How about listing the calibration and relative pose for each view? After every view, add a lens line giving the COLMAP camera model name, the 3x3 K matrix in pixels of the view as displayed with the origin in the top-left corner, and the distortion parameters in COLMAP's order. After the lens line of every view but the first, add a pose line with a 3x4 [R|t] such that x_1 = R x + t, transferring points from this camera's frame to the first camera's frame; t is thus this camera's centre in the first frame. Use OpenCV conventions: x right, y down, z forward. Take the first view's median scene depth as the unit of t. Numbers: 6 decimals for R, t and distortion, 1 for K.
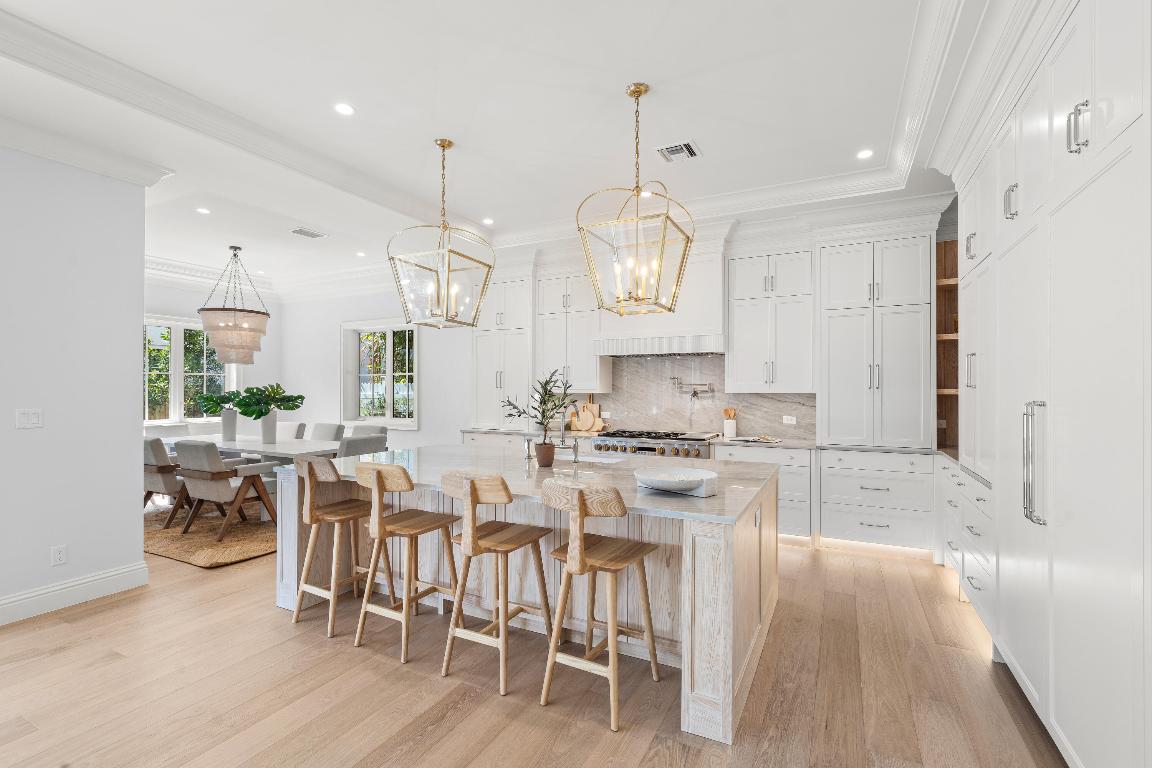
lens RADIAL K [[537.4, 0, 577.1], [0, 537.4, 379.8], [0, 0, 1]] dist [0.001090, -0.000015]
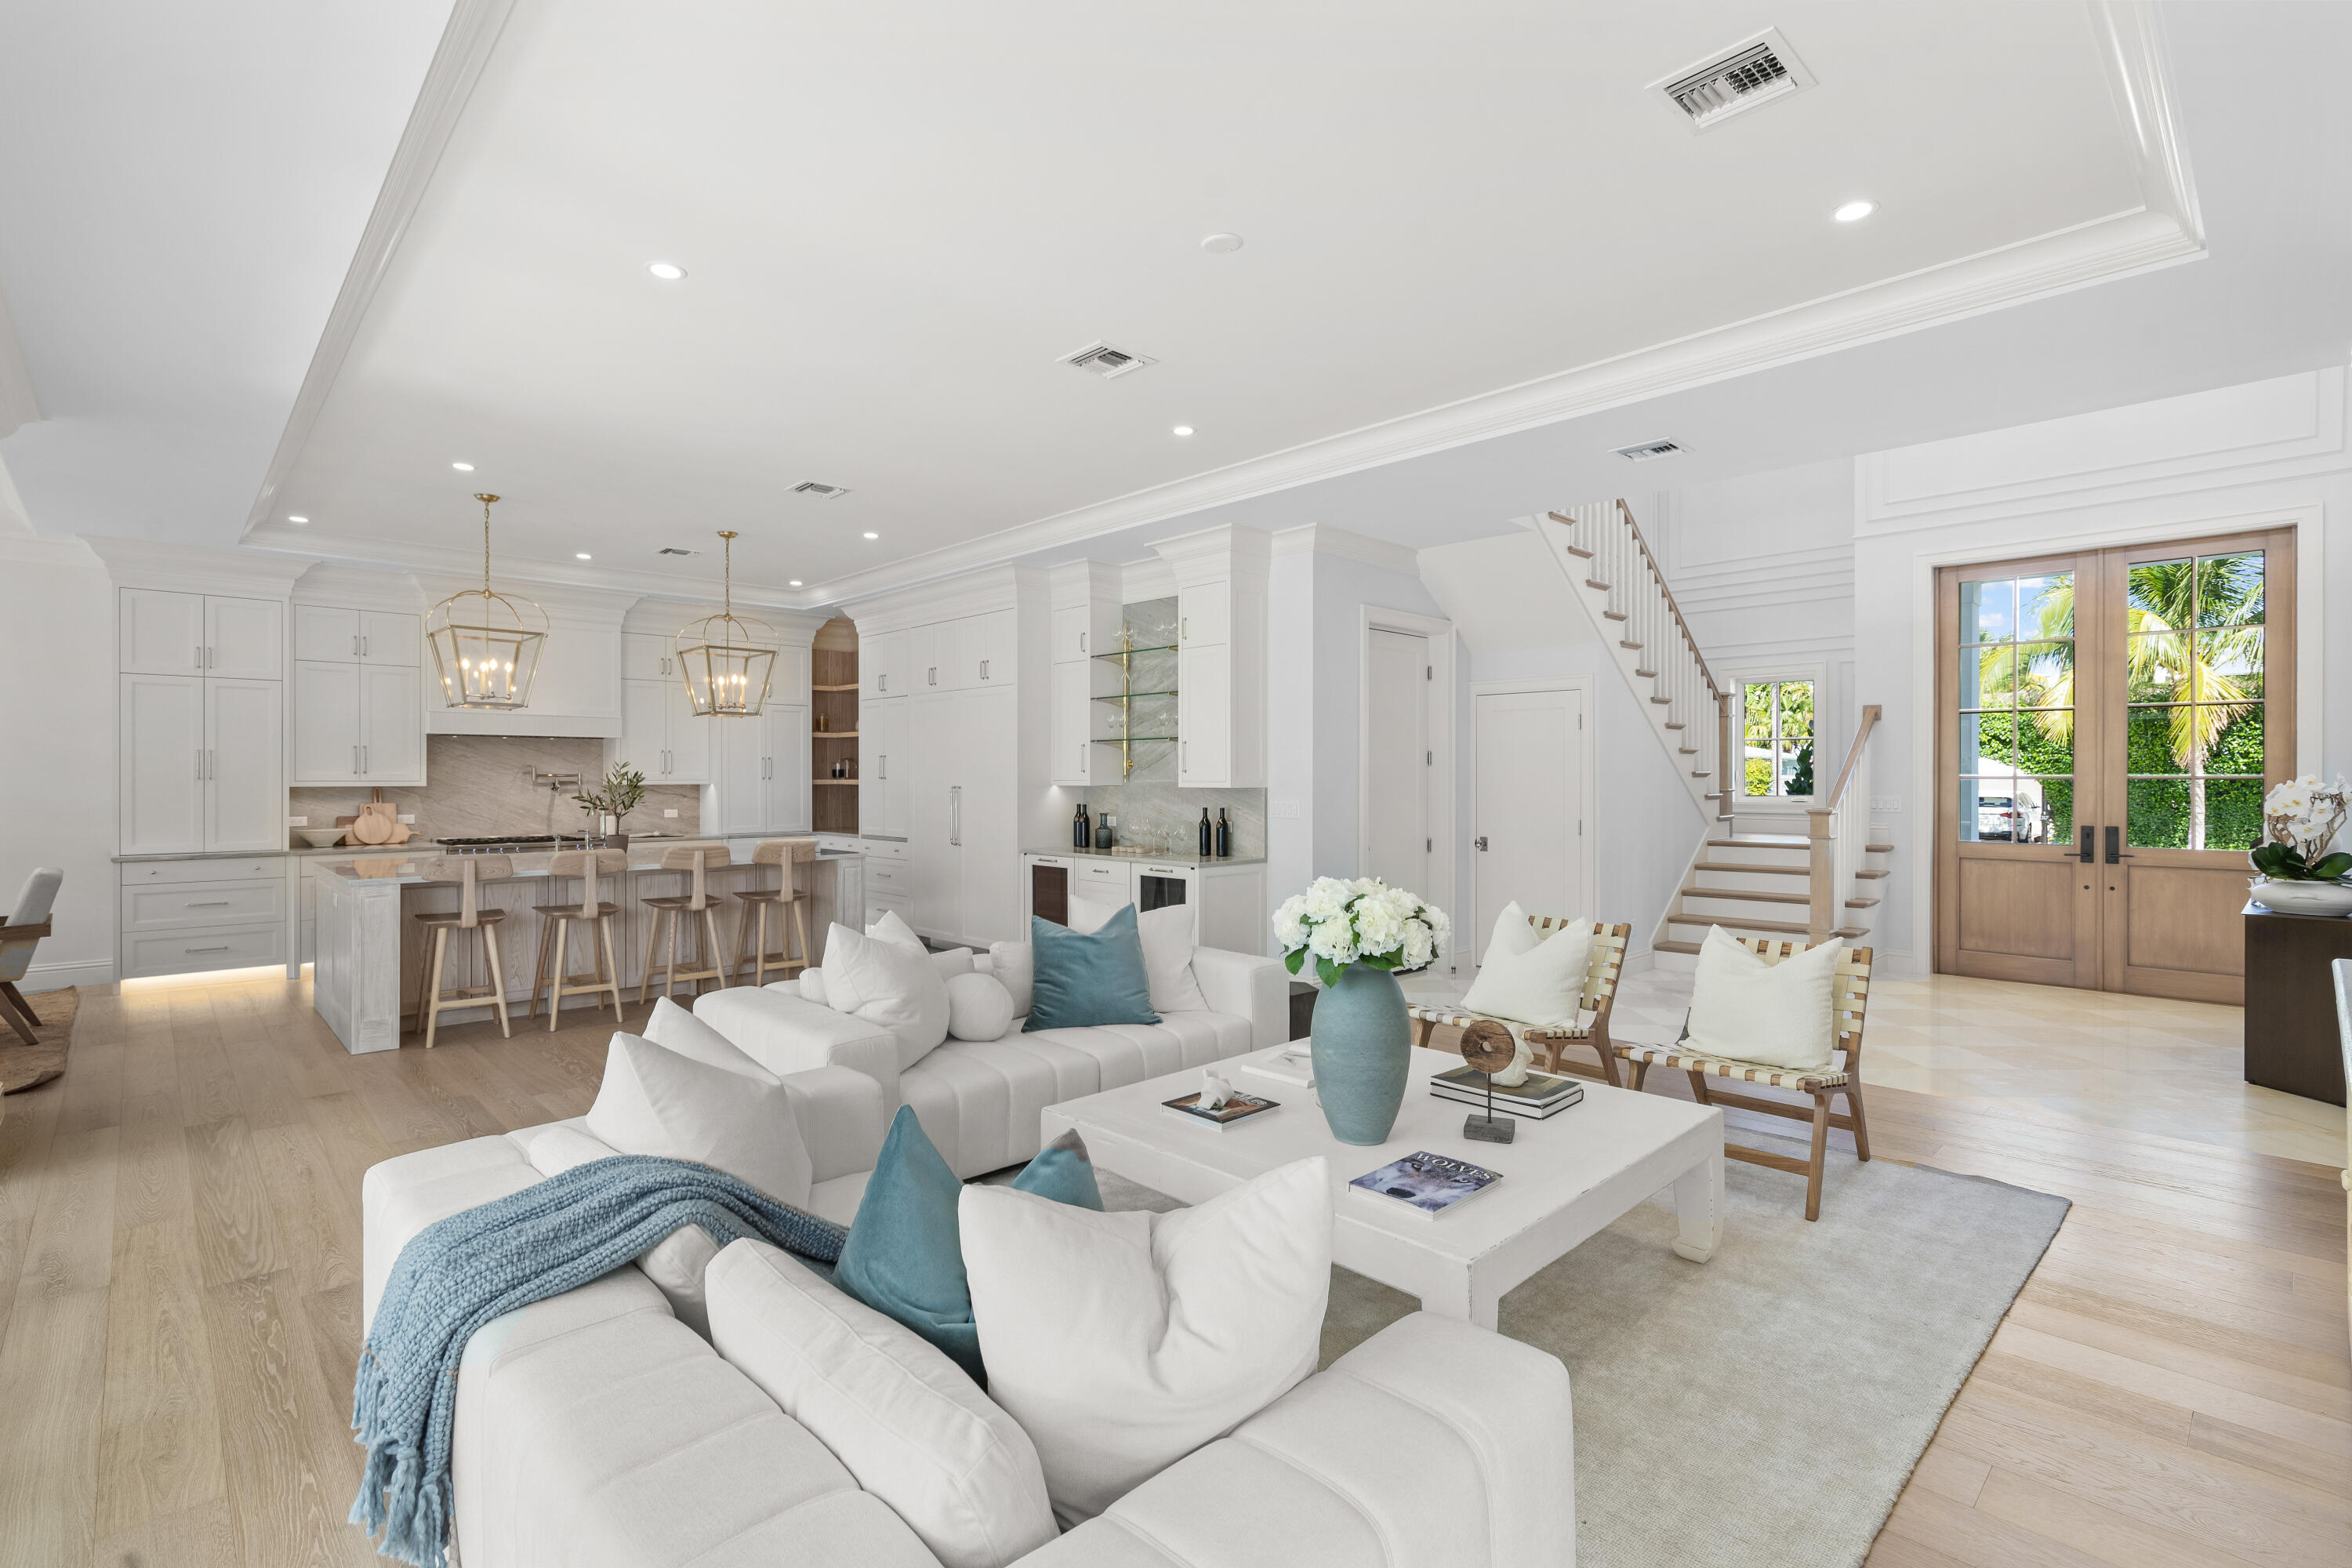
lens RADIAL K [[1080.1, 0, 1172.4], [0, 1080.1, 779.8], [0, 0, 1]] dist [0.005299, 0.000401]
pose [[0.344421, -0.001147, 0.938815, -1.046735], [-0.011254, 0.999922, 0.005351, -0.002965], [-0.938748, -0.012408, 0.344381, -0.446636]]
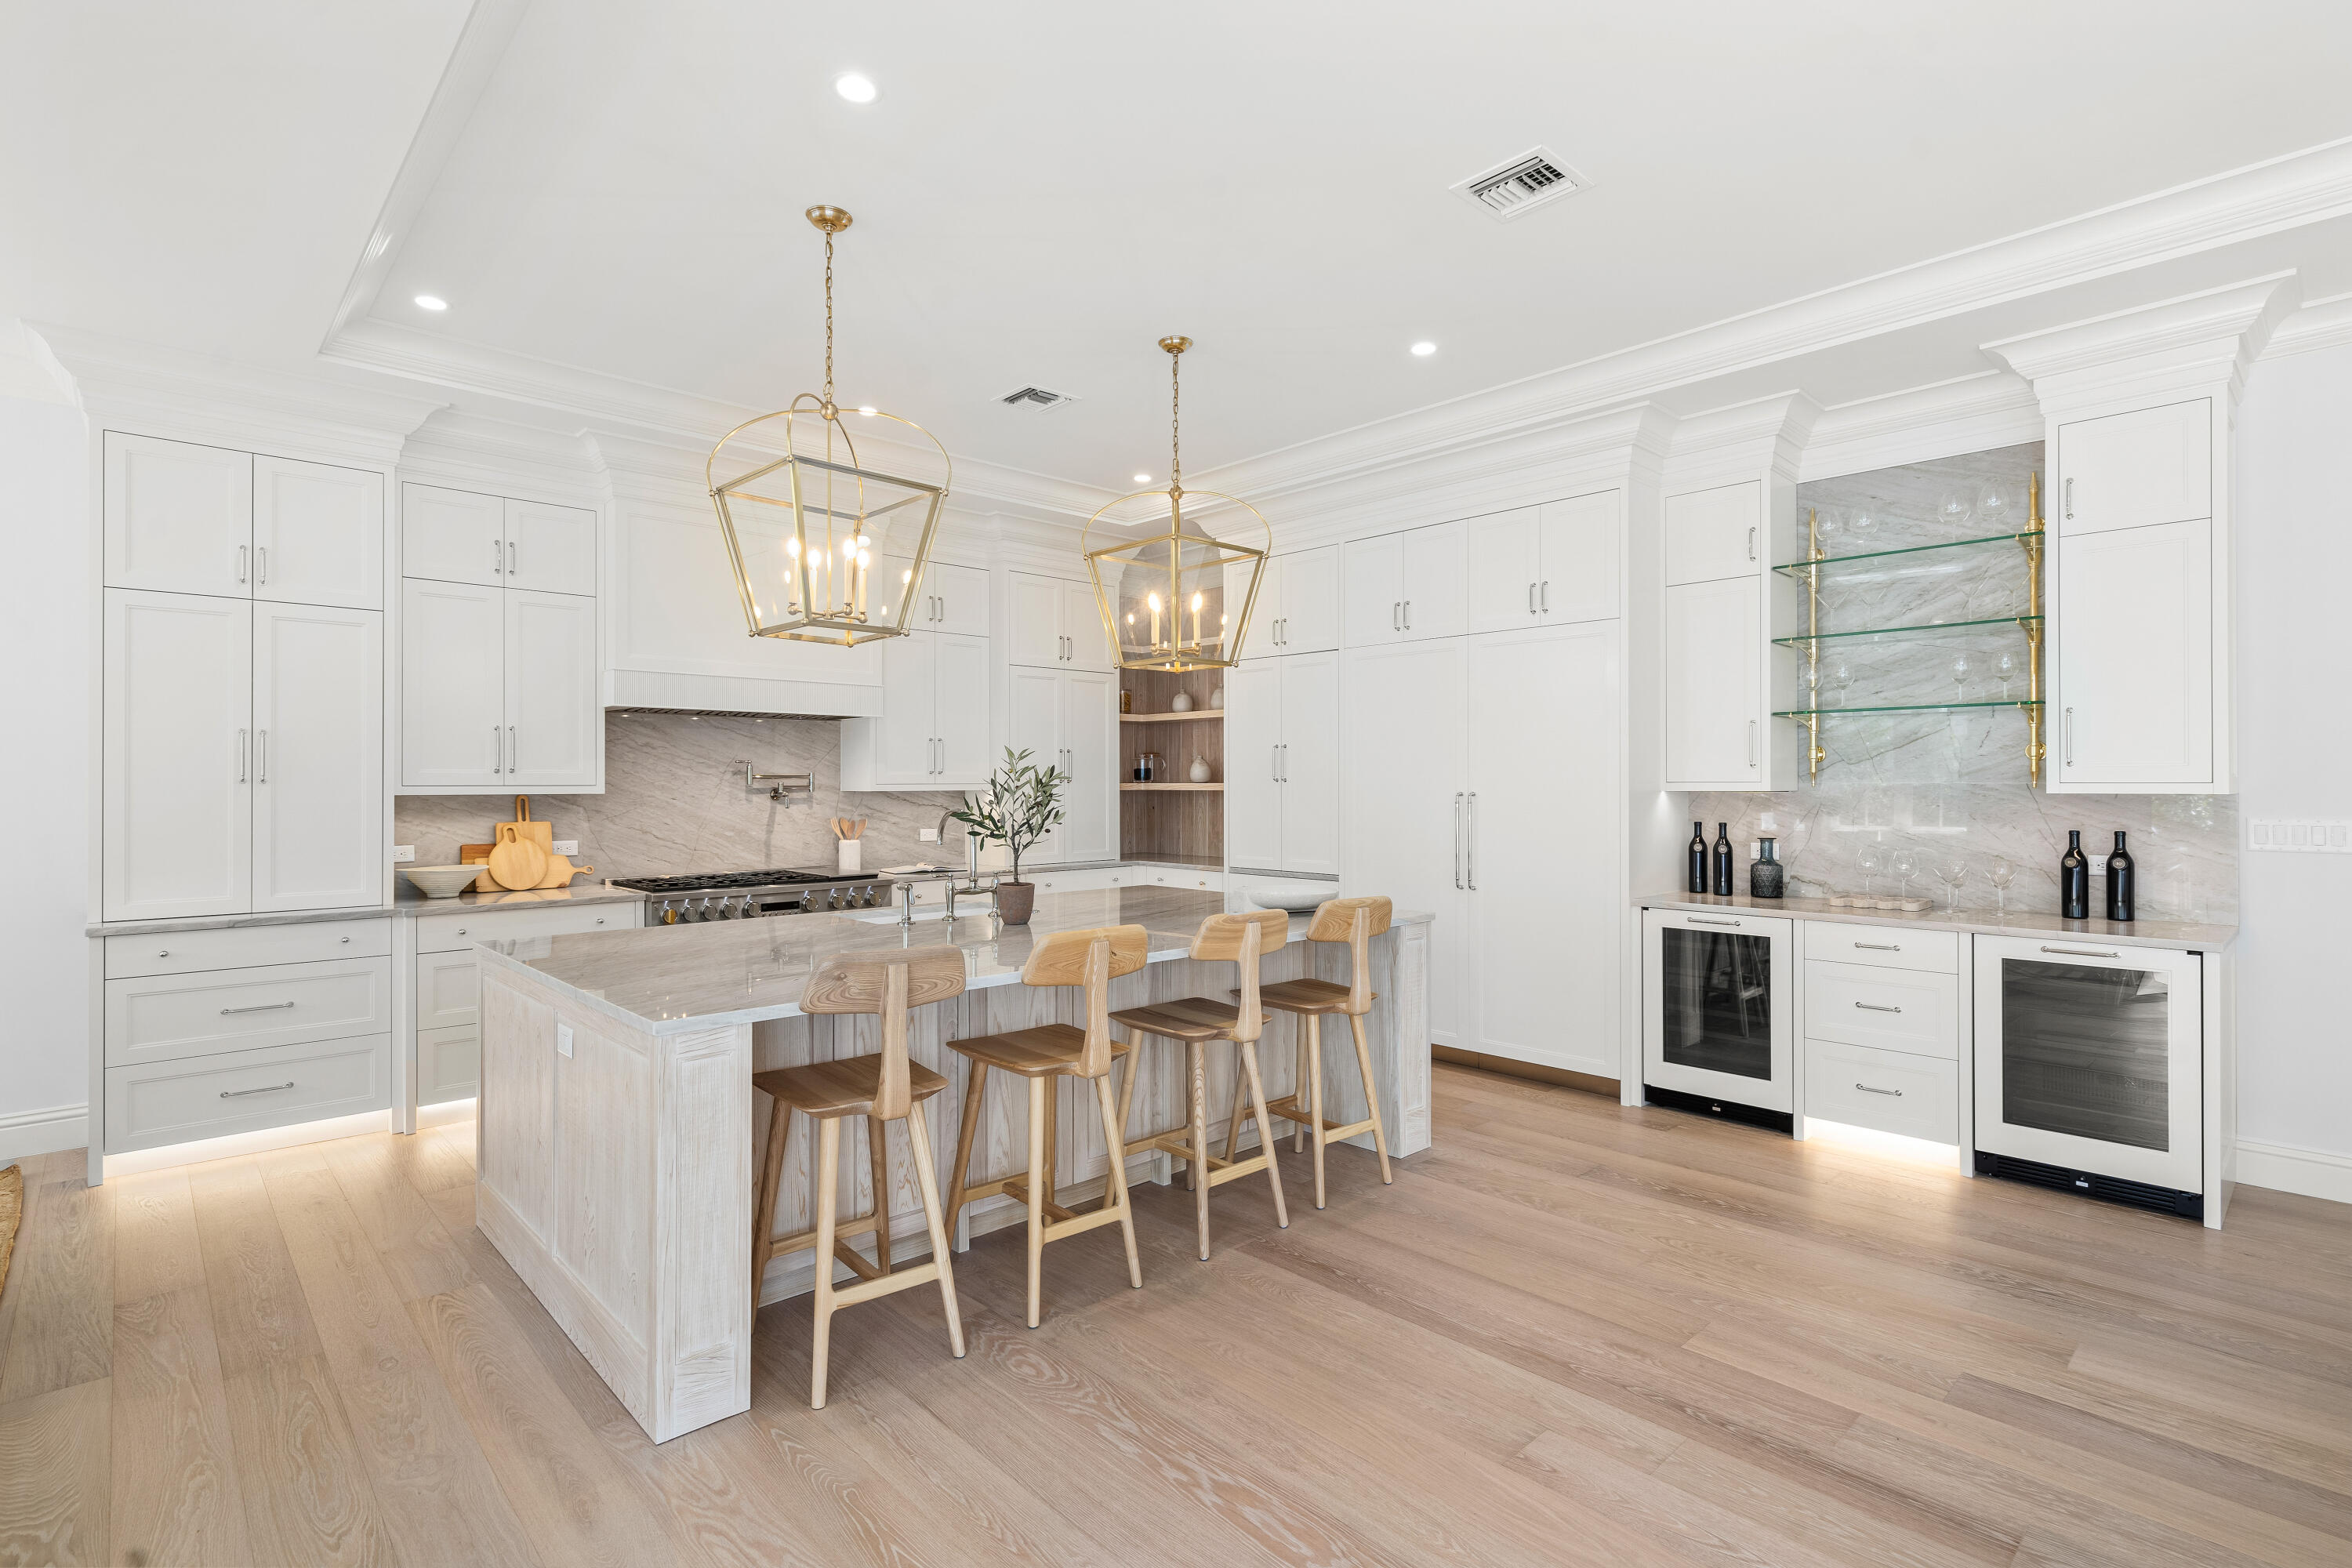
lens RADIAL K [[1109.6, 0, 1175.9], [0, 1109.6, 779.5], [0, 0, 1]] dist [-0.001046, 0.001075]
pose [[0.345021, 0.003682, 0.938588, -0.687919], [-0.009390, 0.999956, -0.000471, 0.009892], [-0.938548, -0.008651, 0.345040, 0.298501]]
